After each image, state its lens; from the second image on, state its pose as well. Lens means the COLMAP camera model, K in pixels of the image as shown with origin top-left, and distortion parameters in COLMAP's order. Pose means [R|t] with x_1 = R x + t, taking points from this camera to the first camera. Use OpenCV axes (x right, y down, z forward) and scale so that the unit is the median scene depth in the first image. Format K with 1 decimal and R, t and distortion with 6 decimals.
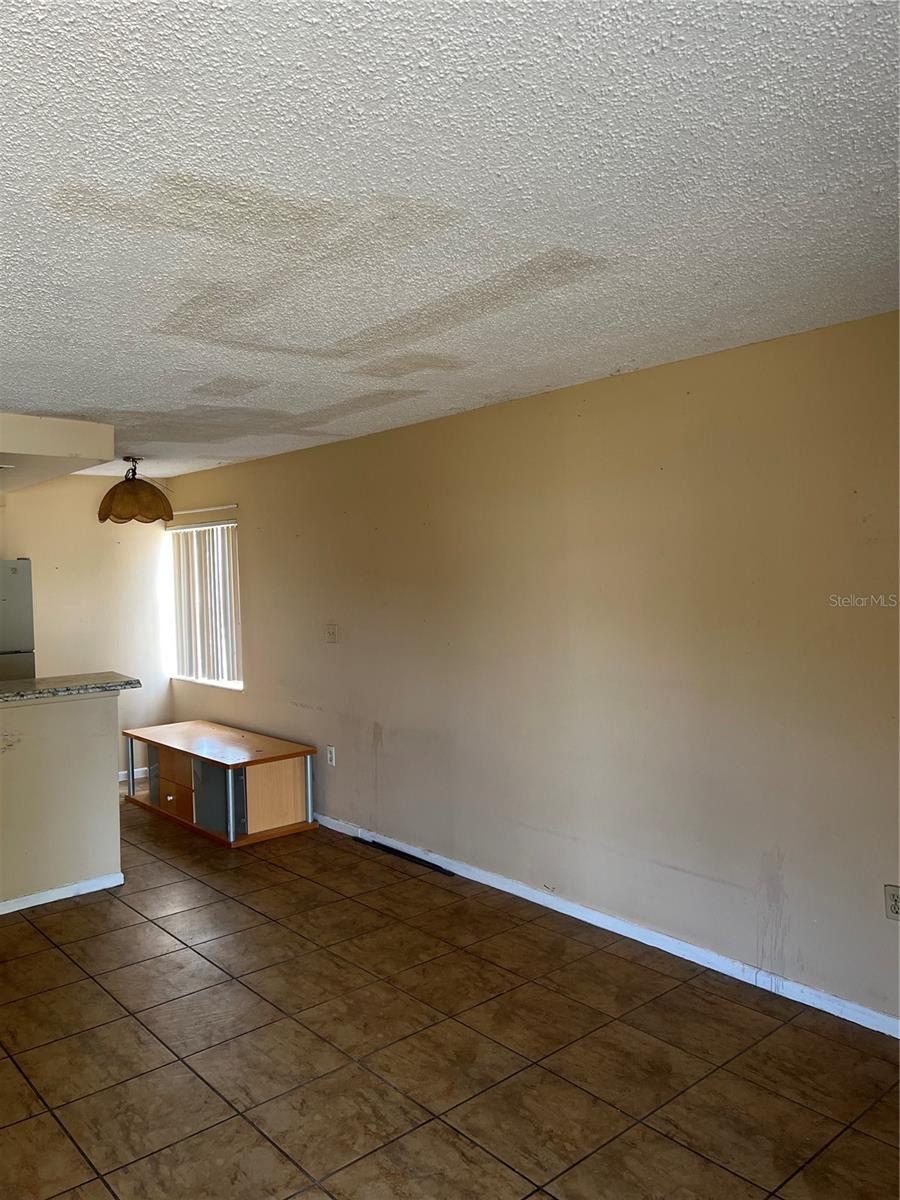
lens RADIAL K [[903.1, 0, 455.8], [0, 903.1, 610.7], [0, 0, 1]] dist [0.054192, -0.060379]
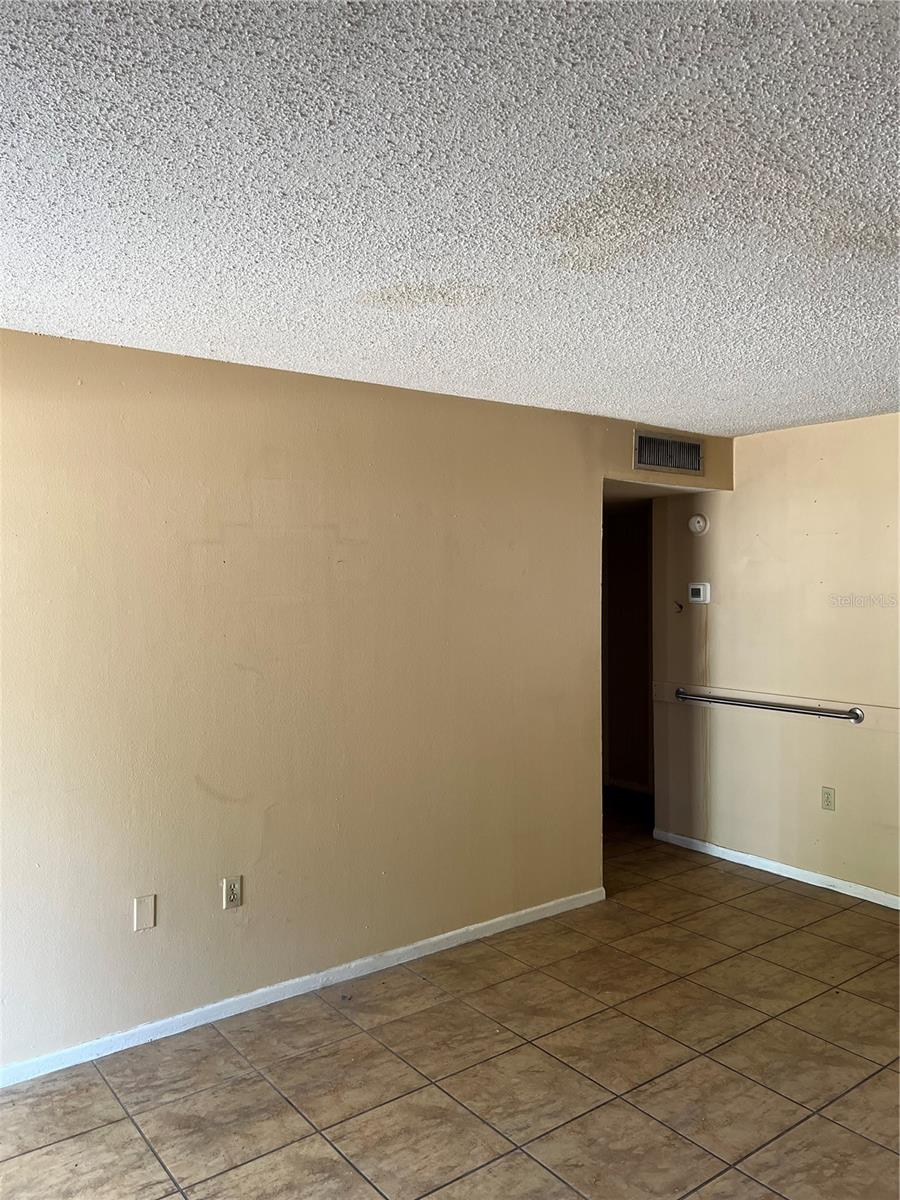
lens RADIAL K [[903.1, 0, 451.1], [0, 903.1, 604.5], [0, 0, 1]] dist [0.054192, -0.060379]
pose [[-0.072889, 0.053366, -0.995911, 0.350020], [-0.040247, 0.997597, 0.056402, -0.030694], [0.996528, 0.044194, -0.070566, 0.411392]]
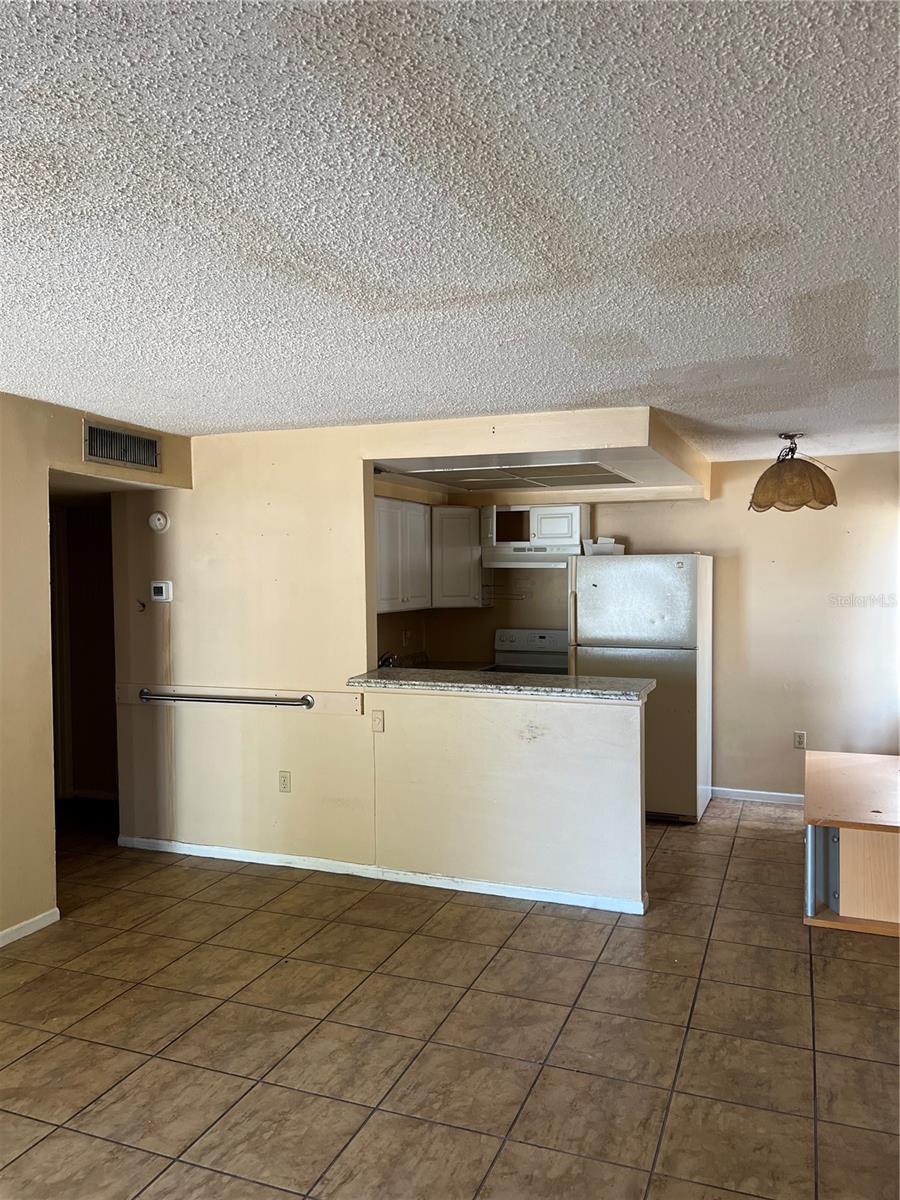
lens RADIAL K [[903.1, 0, 447.3], [0, 903.1, 605.4], [0, 0, 1]] dist [0.054192, -0.060379]
pose [[0.459707, 0.052376, -0.886525, 0.357877], [-0.045230, 0.998345, 0.035529, -0.032049], [0.886918, 0.023765, 0.461315, 0.439407]]
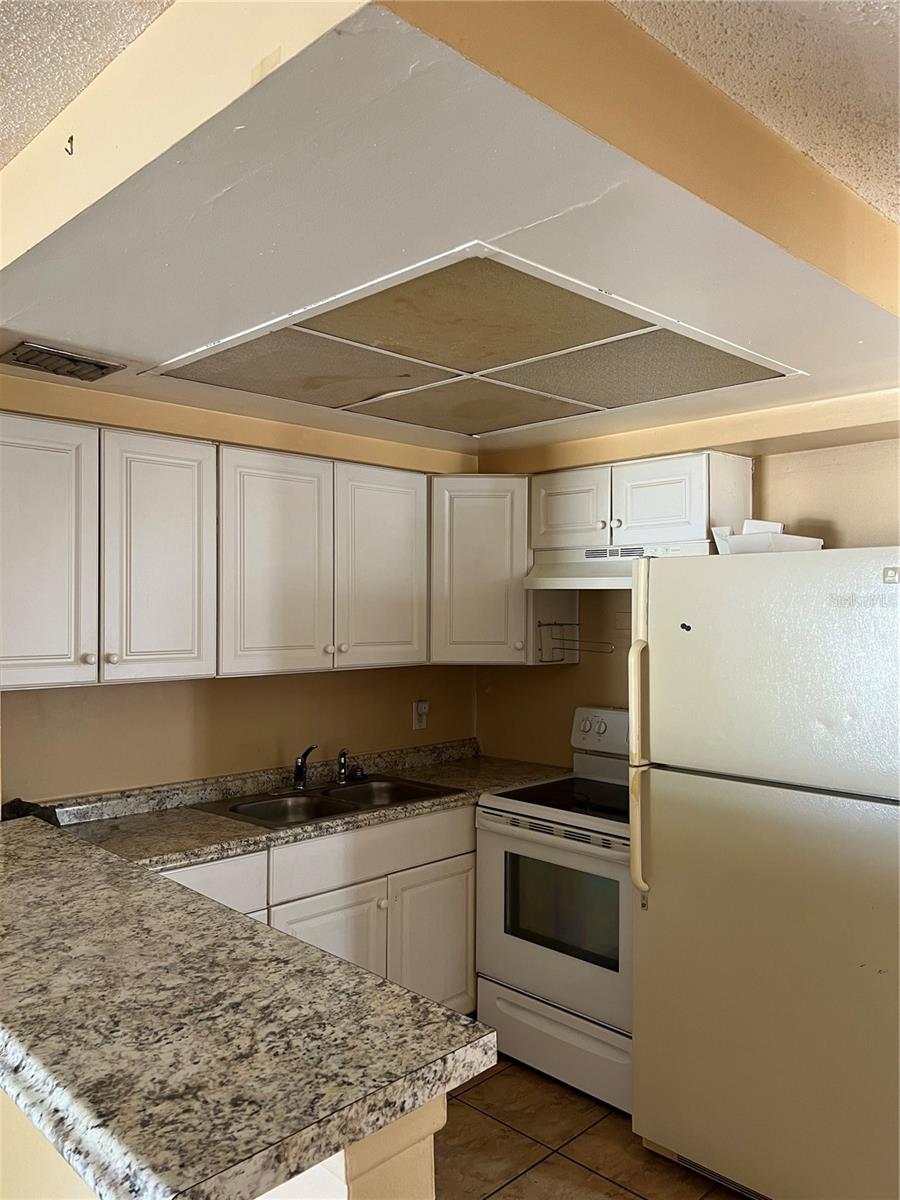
lens RADIAL K [[903.1, 0, 445.2], [0, 903.1, 605.5], [0, 0, 1]] dist [0.054192, -0.060379]
pose [[0.065388, 0.019974, -0.997660, -0.185410], [-0.046660, 0.998767, 0.016938, -0.040193], [0.996768, 0.045443, 0.066240, 1.073027]]
